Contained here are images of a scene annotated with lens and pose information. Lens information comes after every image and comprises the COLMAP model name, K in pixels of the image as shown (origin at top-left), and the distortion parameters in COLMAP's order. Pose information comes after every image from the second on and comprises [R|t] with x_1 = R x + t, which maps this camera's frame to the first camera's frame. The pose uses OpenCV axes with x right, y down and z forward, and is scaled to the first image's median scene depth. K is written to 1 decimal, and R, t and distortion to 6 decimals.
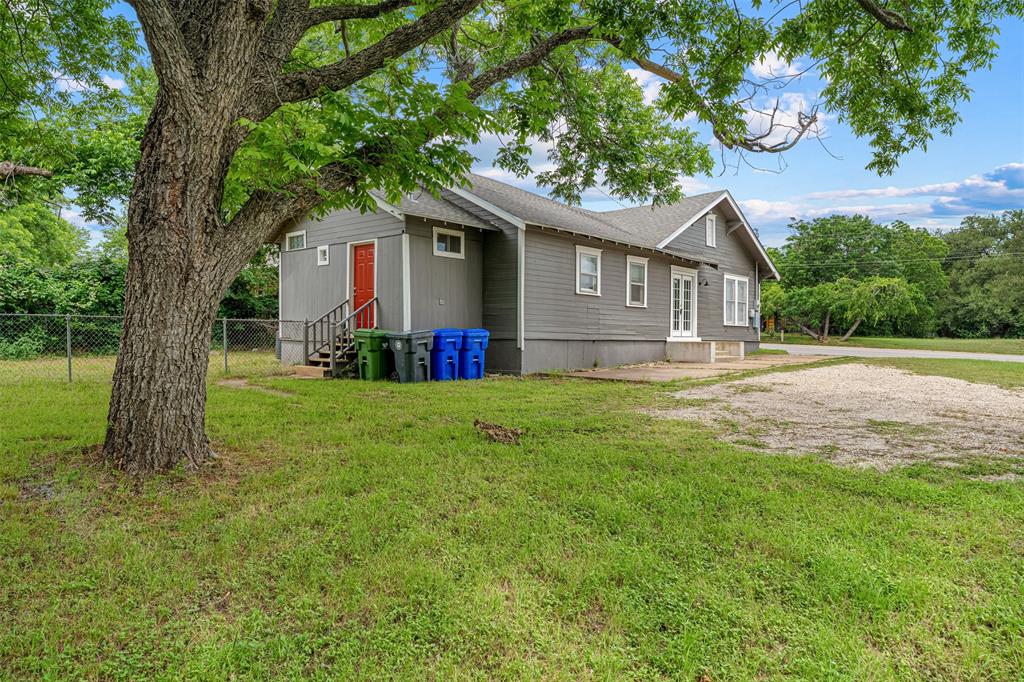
lens RADIAL K [[664.7, 0, 512.0], [0, 664.7, 341.0], [0, 0, 1]] dist [0.001434, 0.000168]
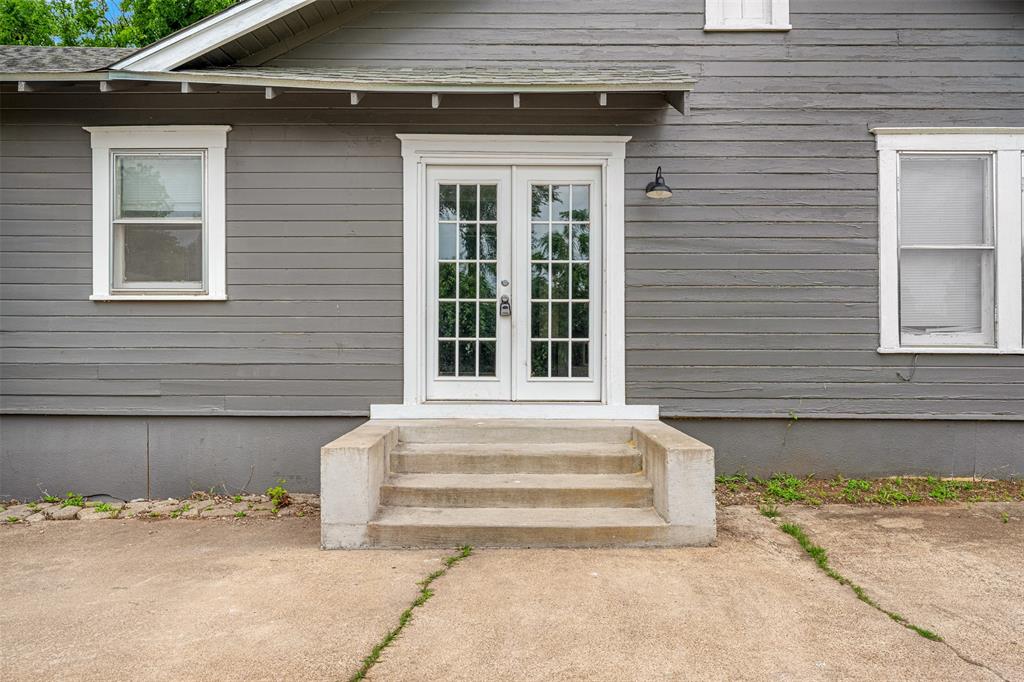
lens RADIAL K [[644.2, 0, 512.0], [0, 644.2, 341.0], [0, 0, 1]] dist [-0.001166, -0.000376]
pose [[0.677150, -0.000248, -0.735845, 0.440500], [0.000300, 1.000000, -0.000061, -0.029465], [0.735845, -0.000179, 0.677150, 0.822080]]
